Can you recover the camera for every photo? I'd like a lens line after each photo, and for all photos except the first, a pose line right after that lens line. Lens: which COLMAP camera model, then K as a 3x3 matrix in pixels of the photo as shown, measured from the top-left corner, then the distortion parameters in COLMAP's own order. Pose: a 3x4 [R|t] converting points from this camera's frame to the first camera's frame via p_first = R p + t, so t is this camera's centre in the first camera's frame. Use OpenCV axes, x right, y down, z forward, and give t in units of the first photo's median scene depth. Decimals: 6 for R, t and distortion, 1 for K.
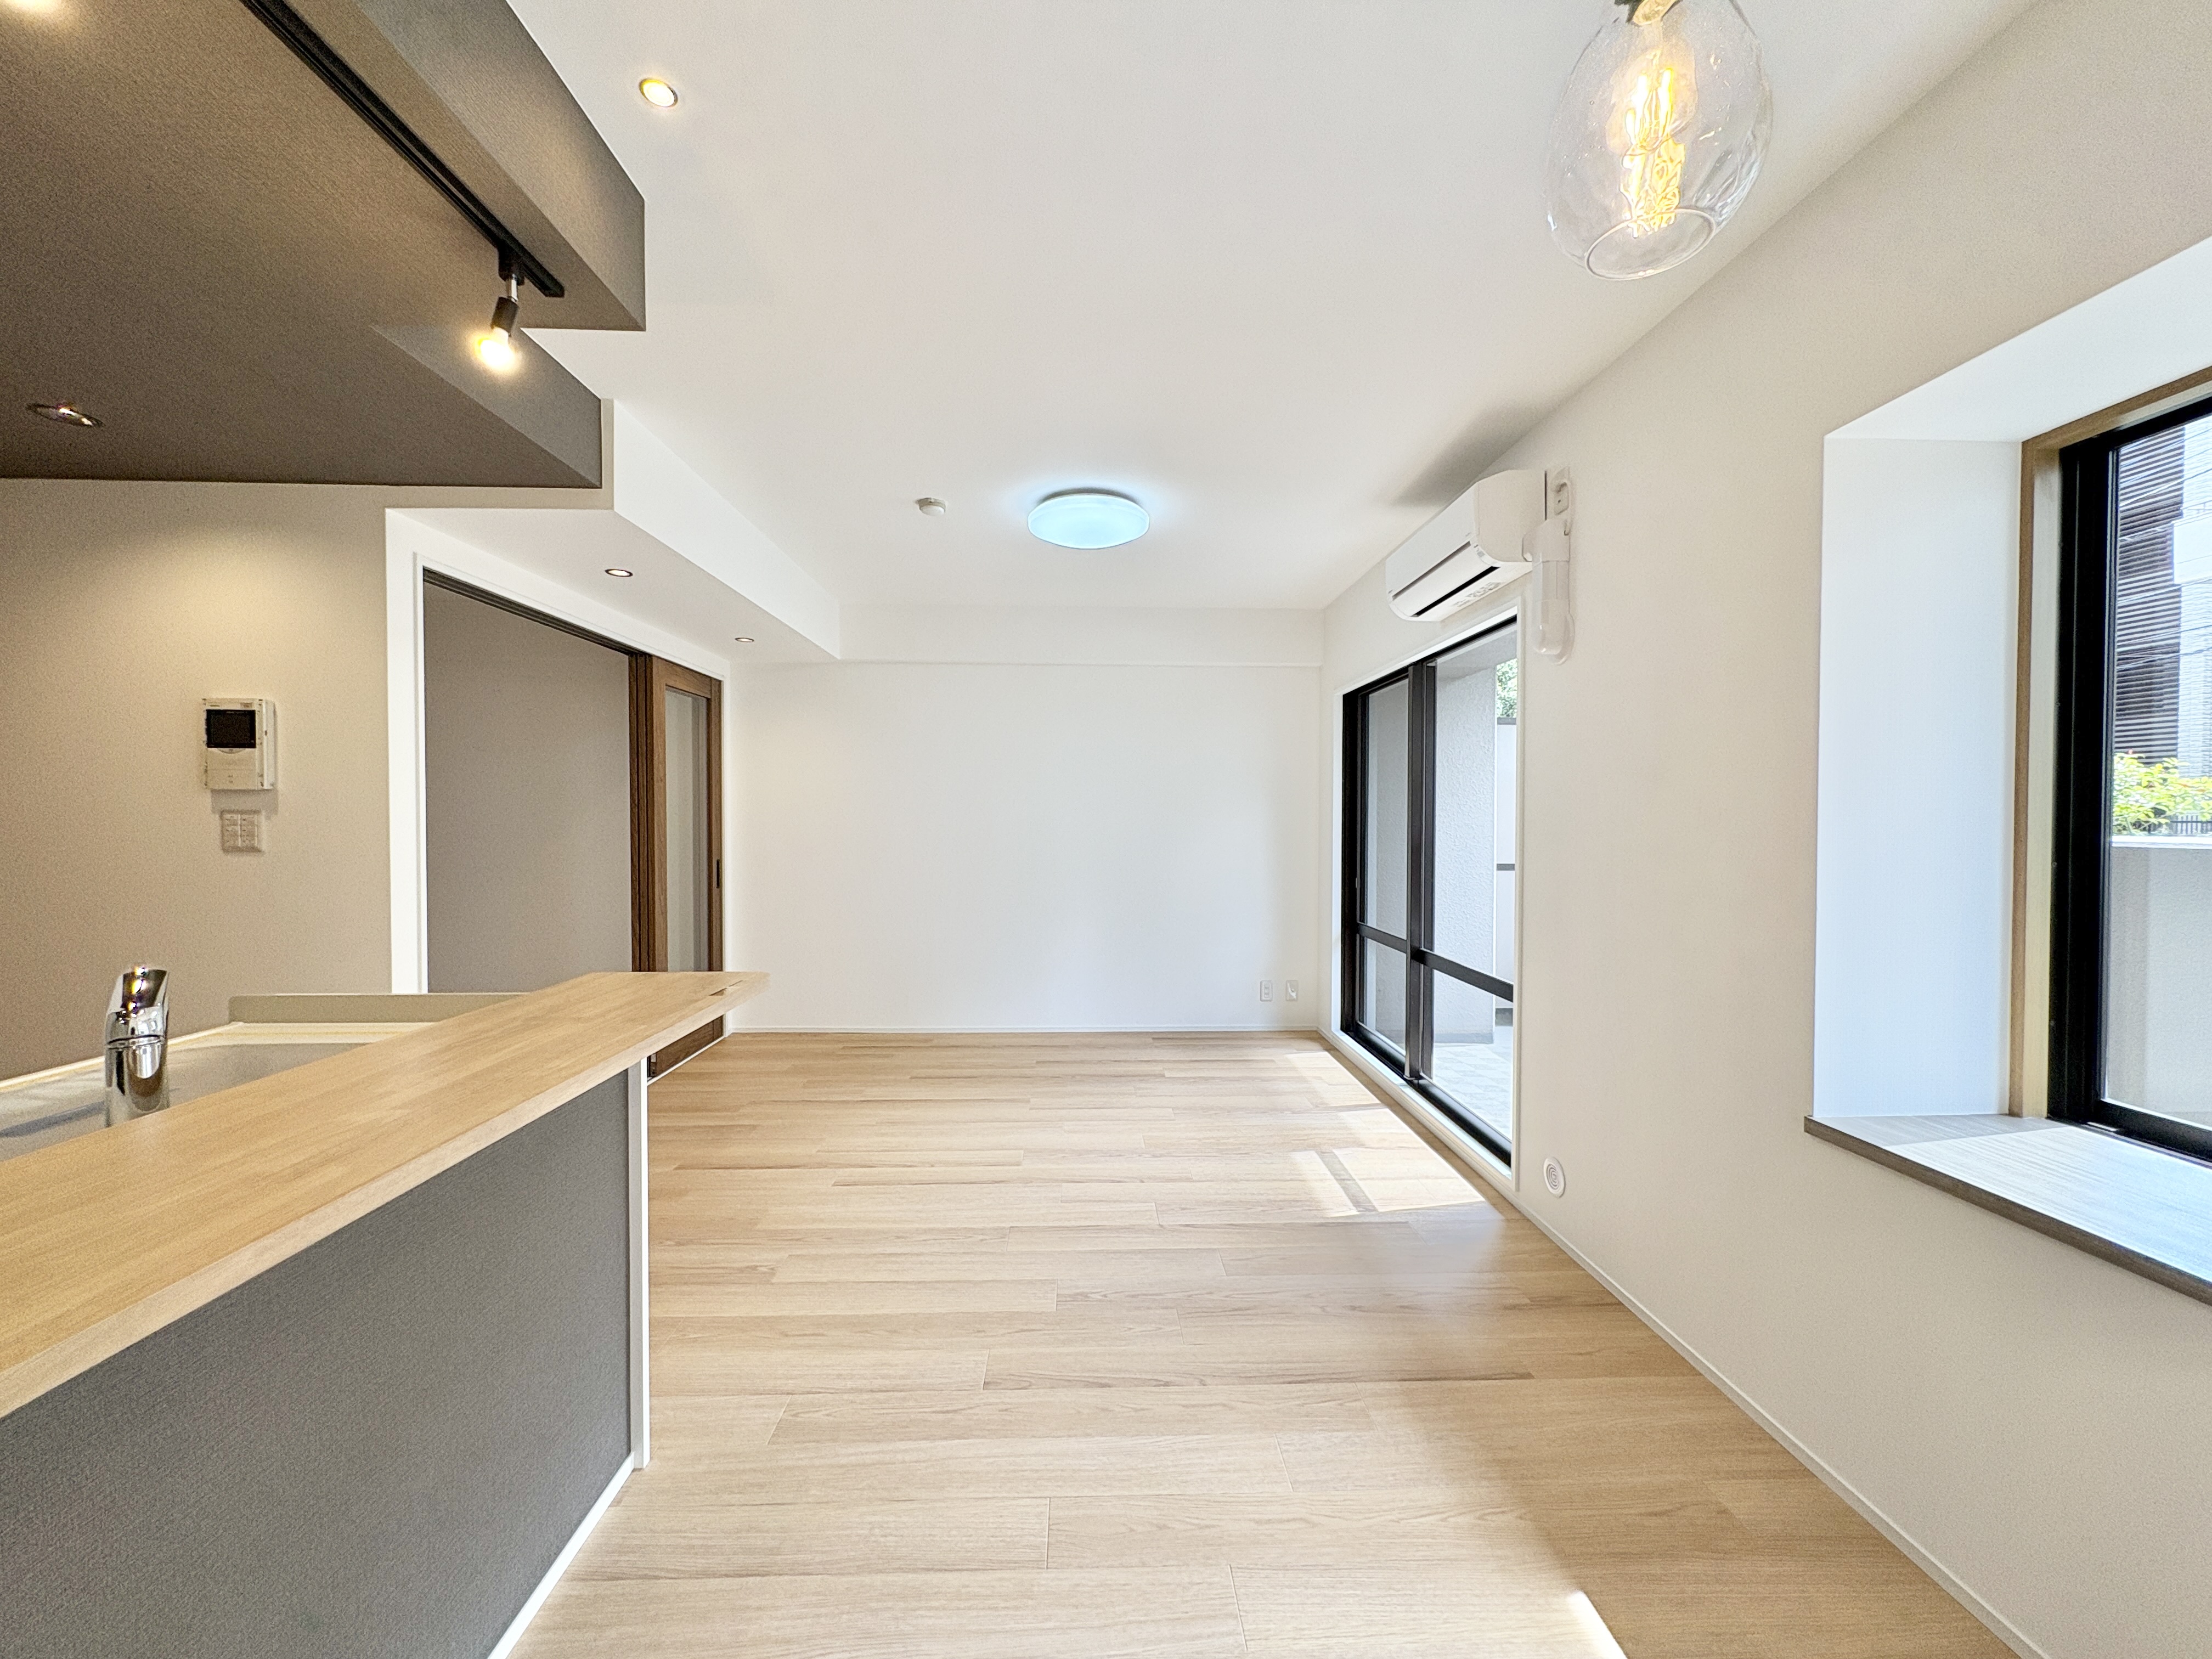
lens RADIAL K [[880.8, 0, 1108.1], [0, 880.8, 831.7], [0, 0, 1]] dist [0.001687, 0.000258]
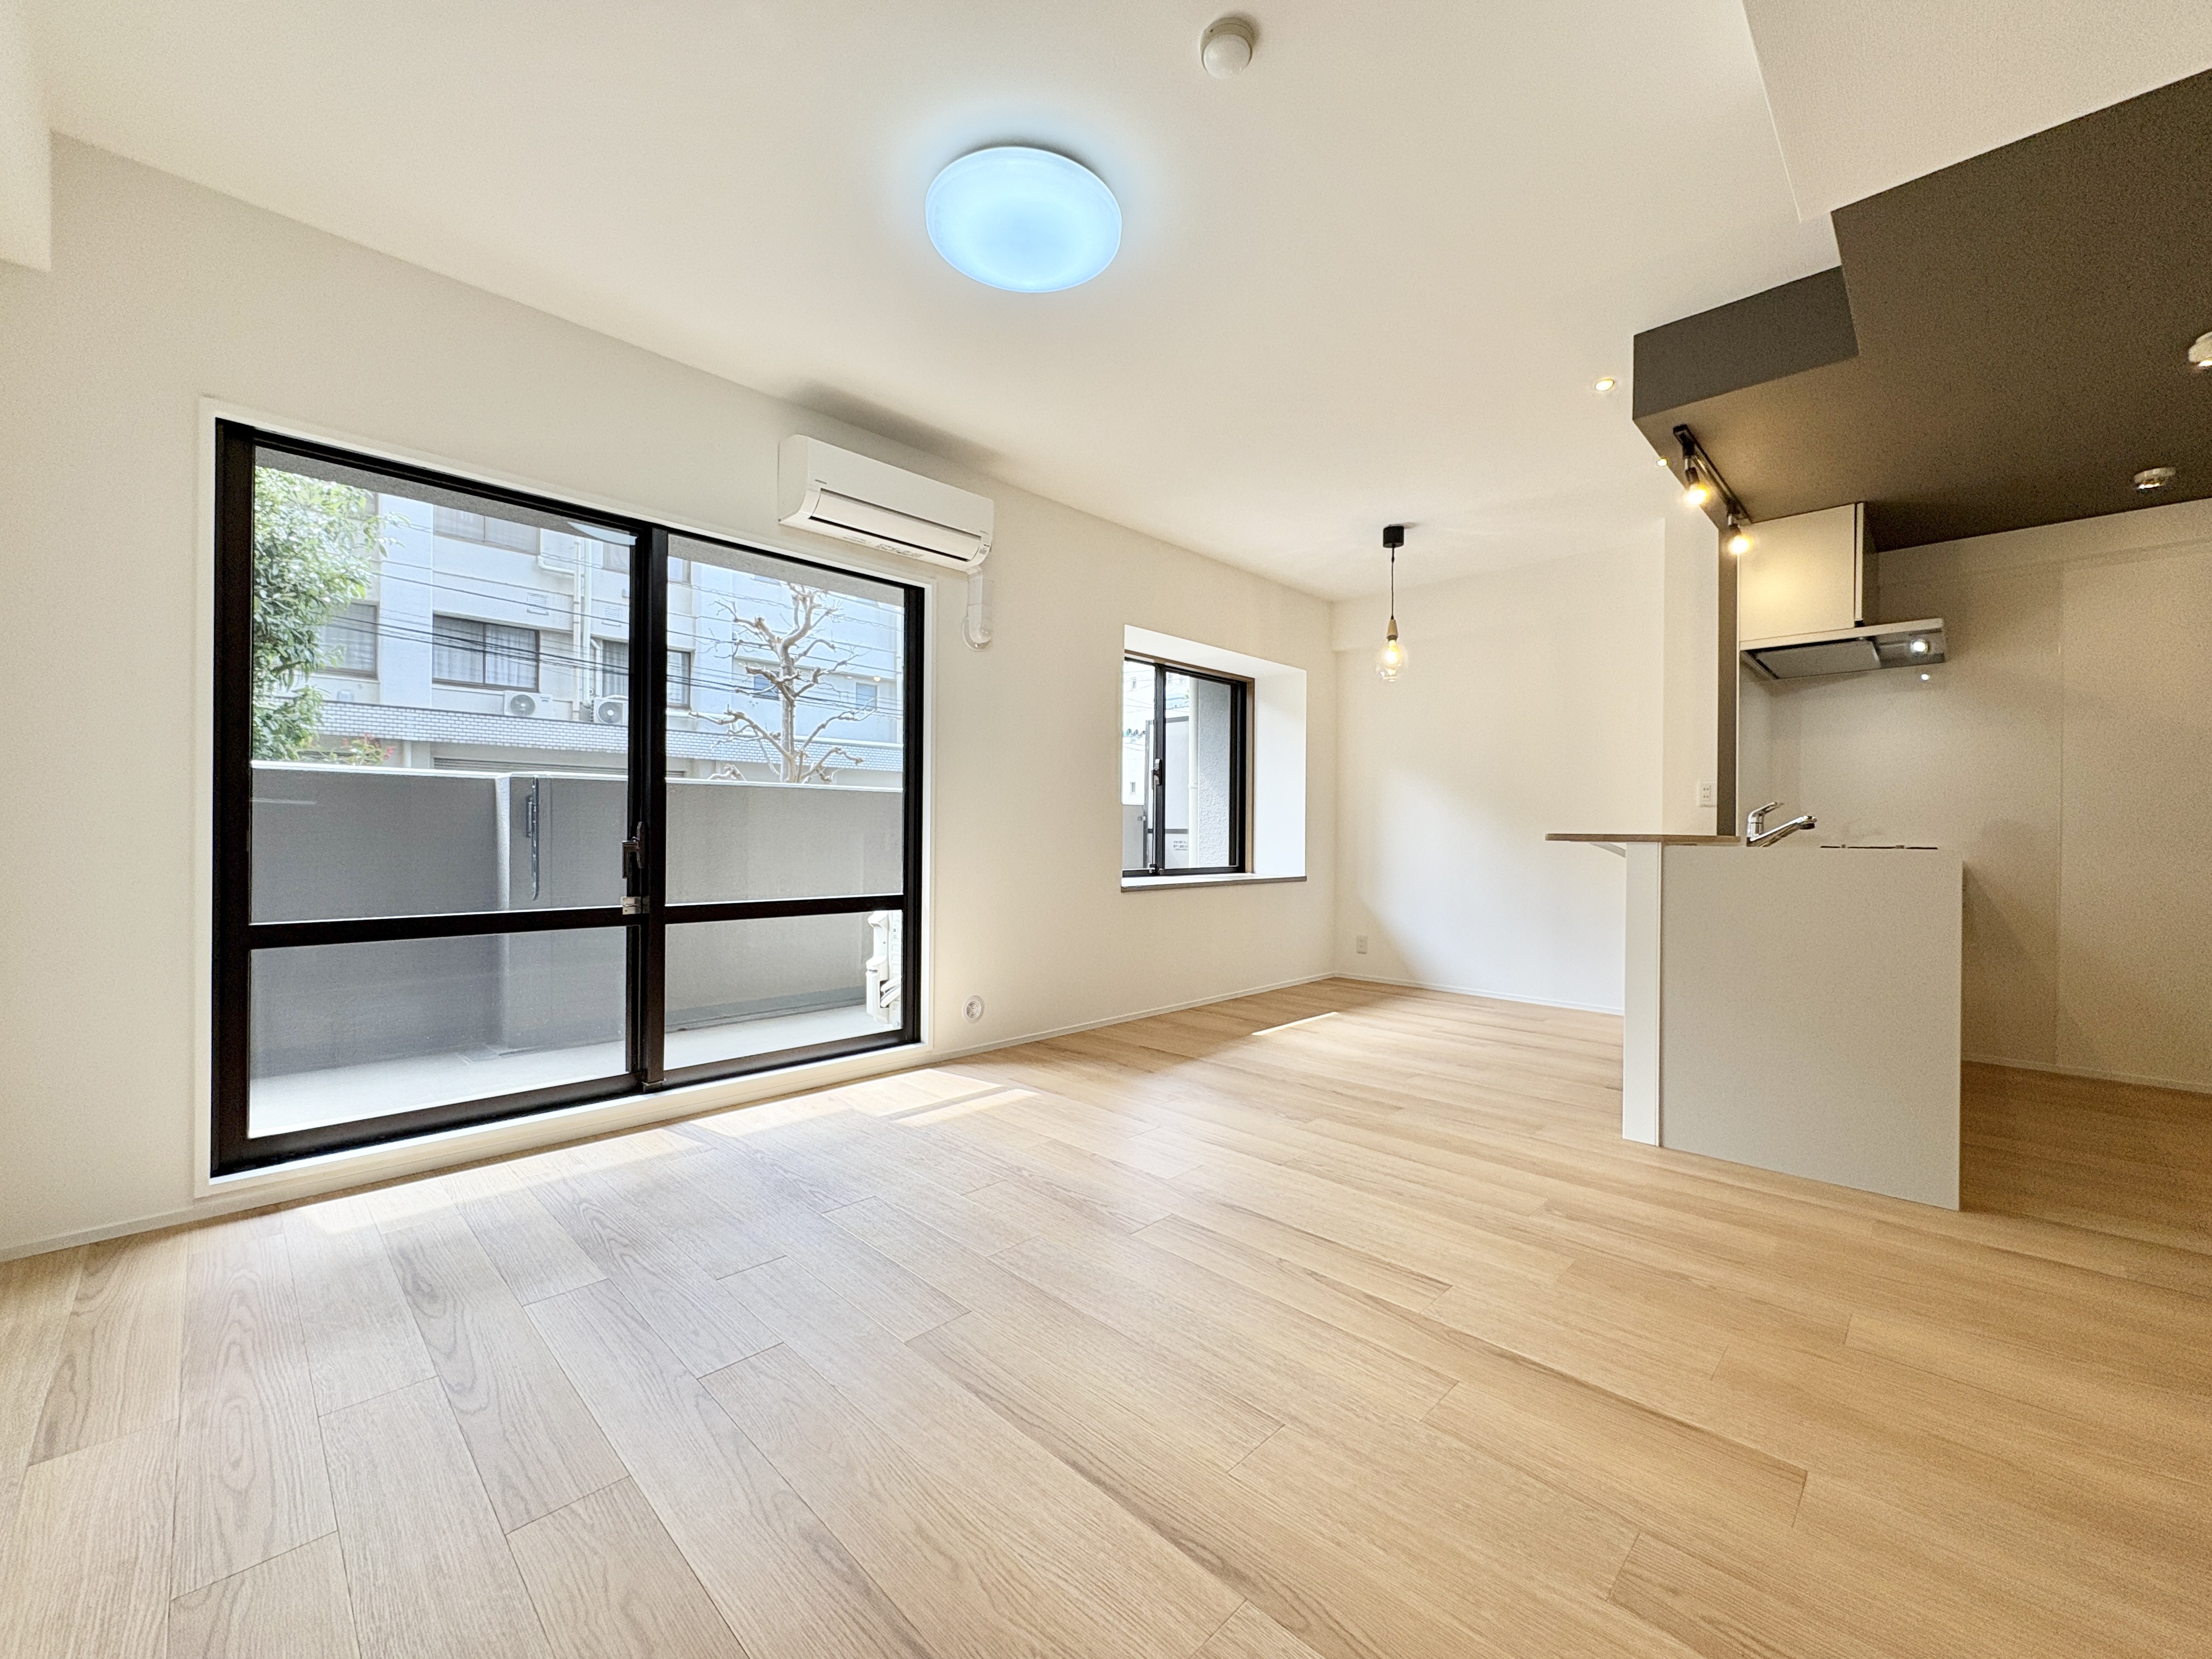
lens RADIAL K [[880.8, 0, 1108.1], [0, 880.8, 831.7], [0, 0, 1]] dist [0.001687, 0.000258]
pose [[-0.690010, -0.009488, 0.723737, -0.613176], [-0.000385, 0.999919, 0.012742, 0.078617], [-0.723799, 0.008514, -0.689958, 1.656040]]
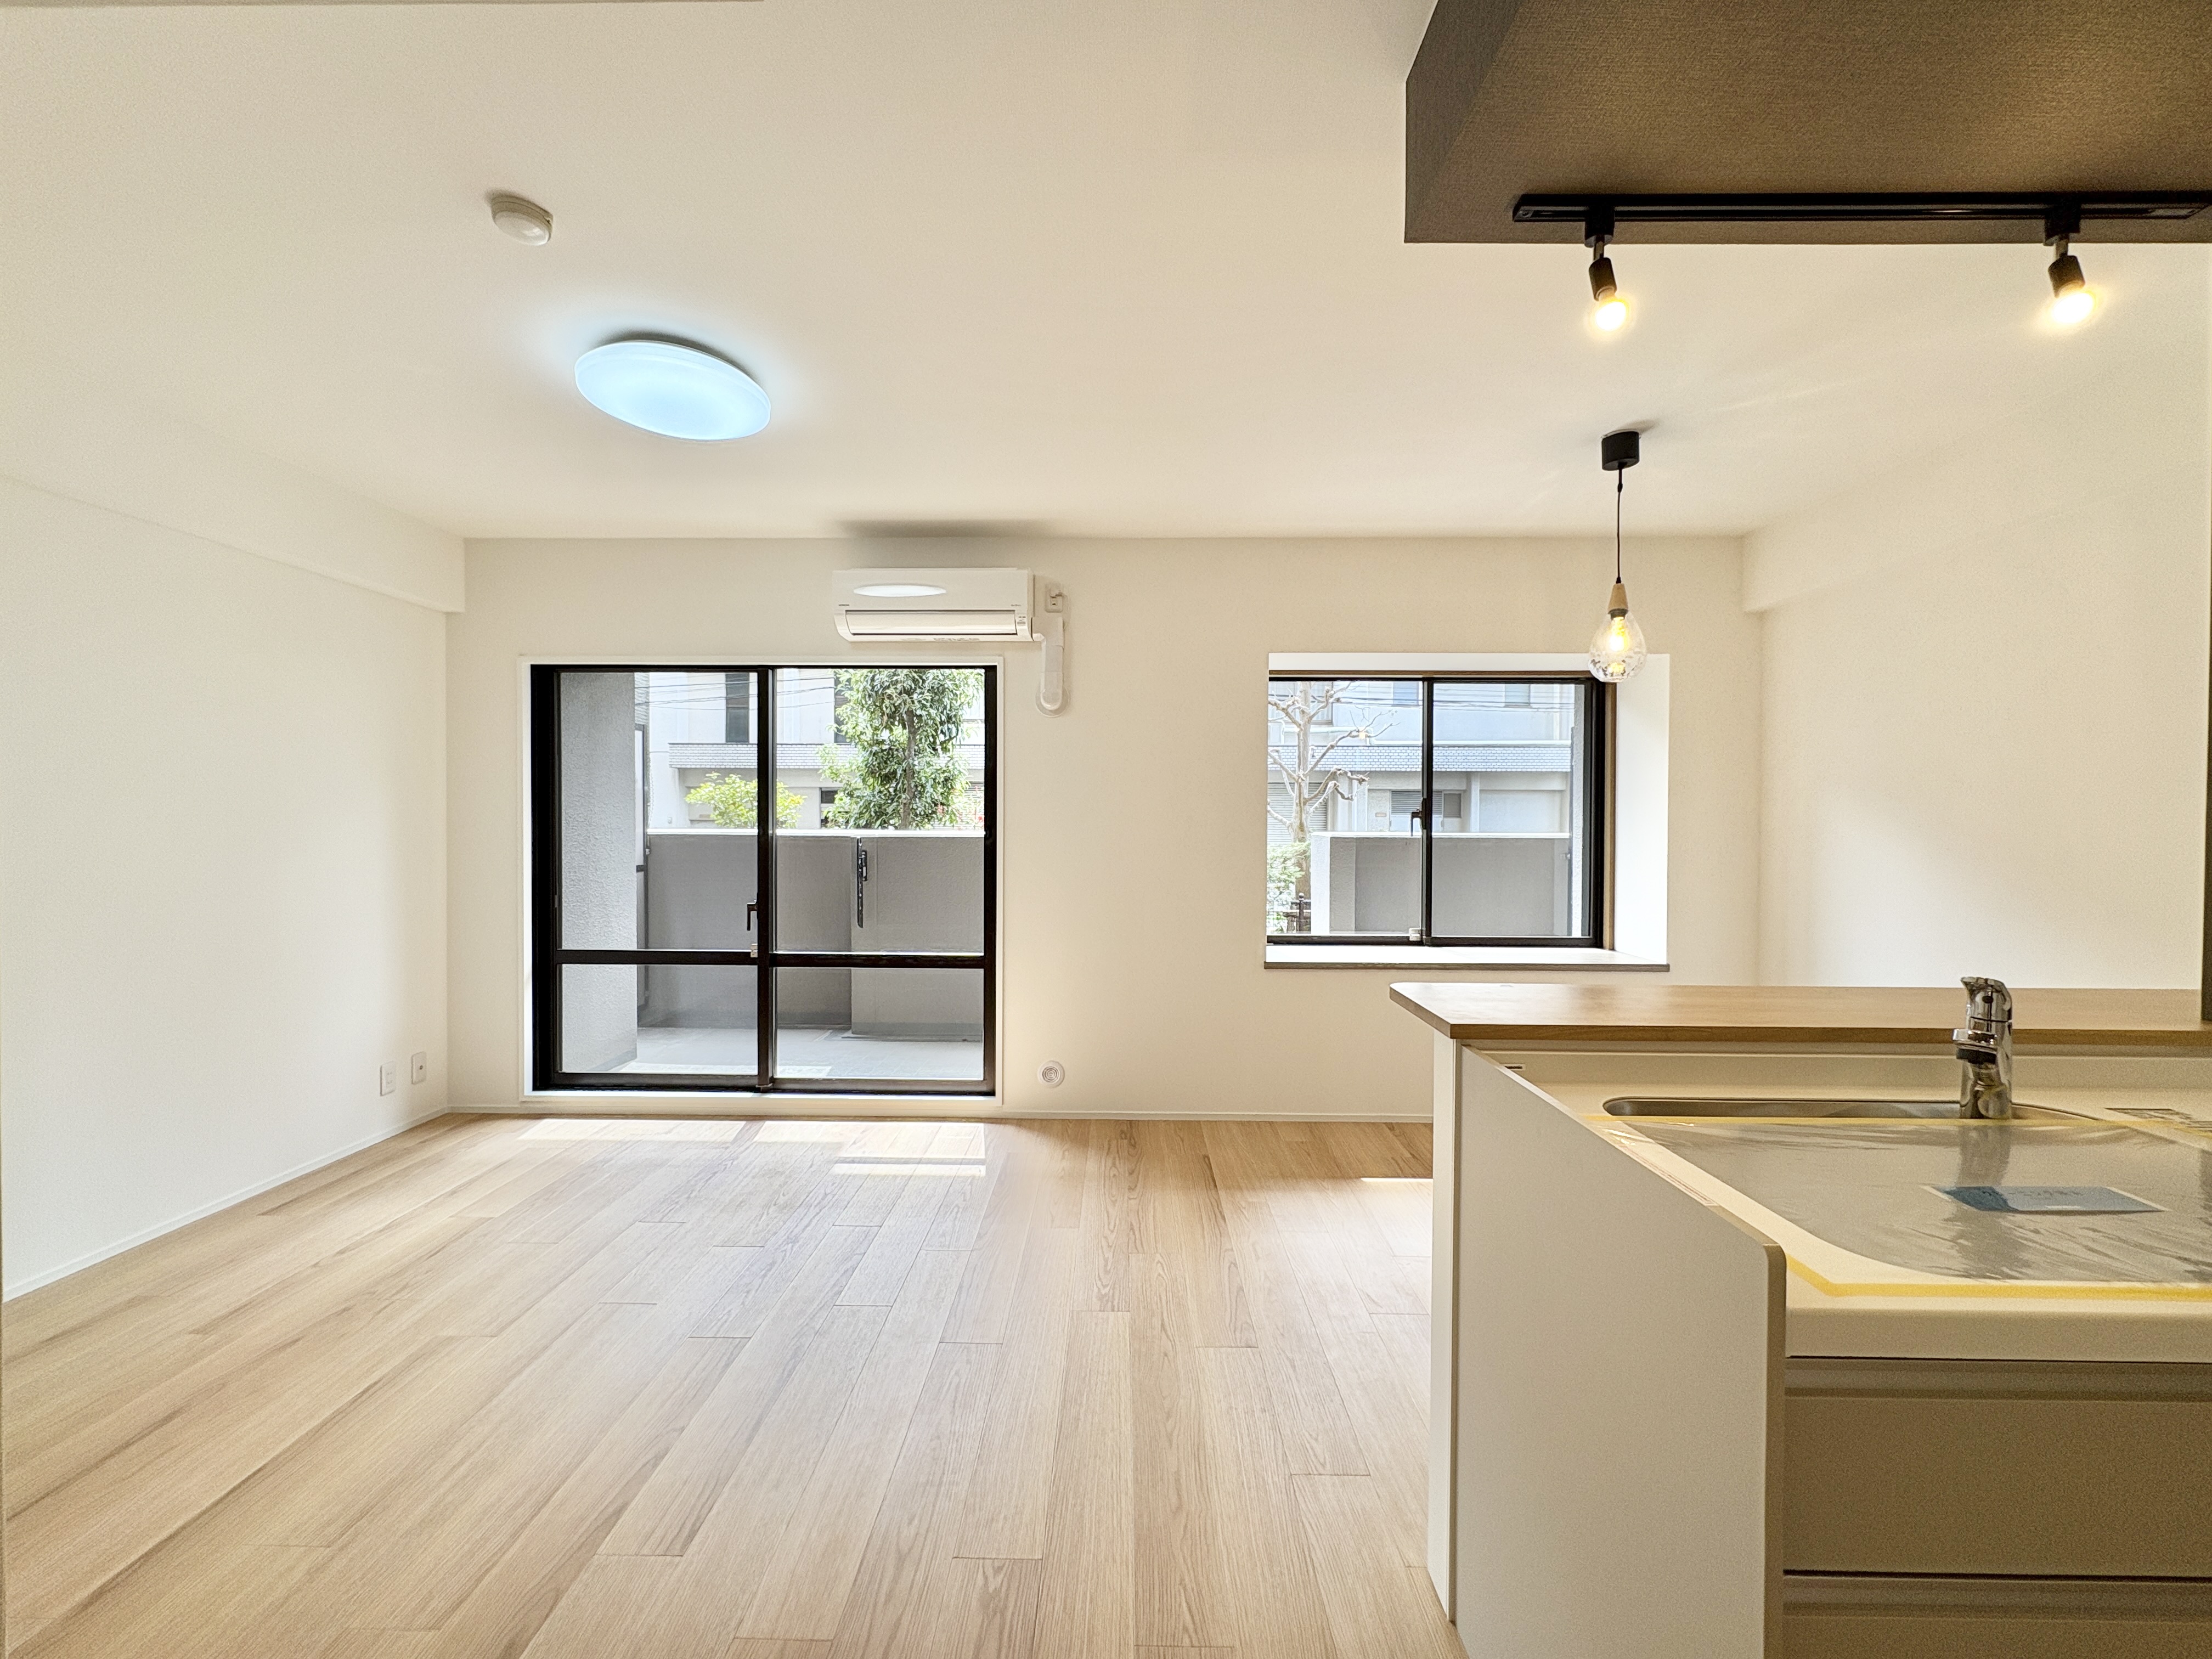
lens RADIAL K [[880.8, 0, 1108.1], [0, 880.8, 831.7], [0, 0, 1]] dist [0.001687, 0.000258]
pose [[0.051985, -0.014503, 0.998543, -0.831347], [0.010637, 0.999846, 0.013968, -0.019221], [-0.998591, 0.009896, 0.052131, 0.751954]]
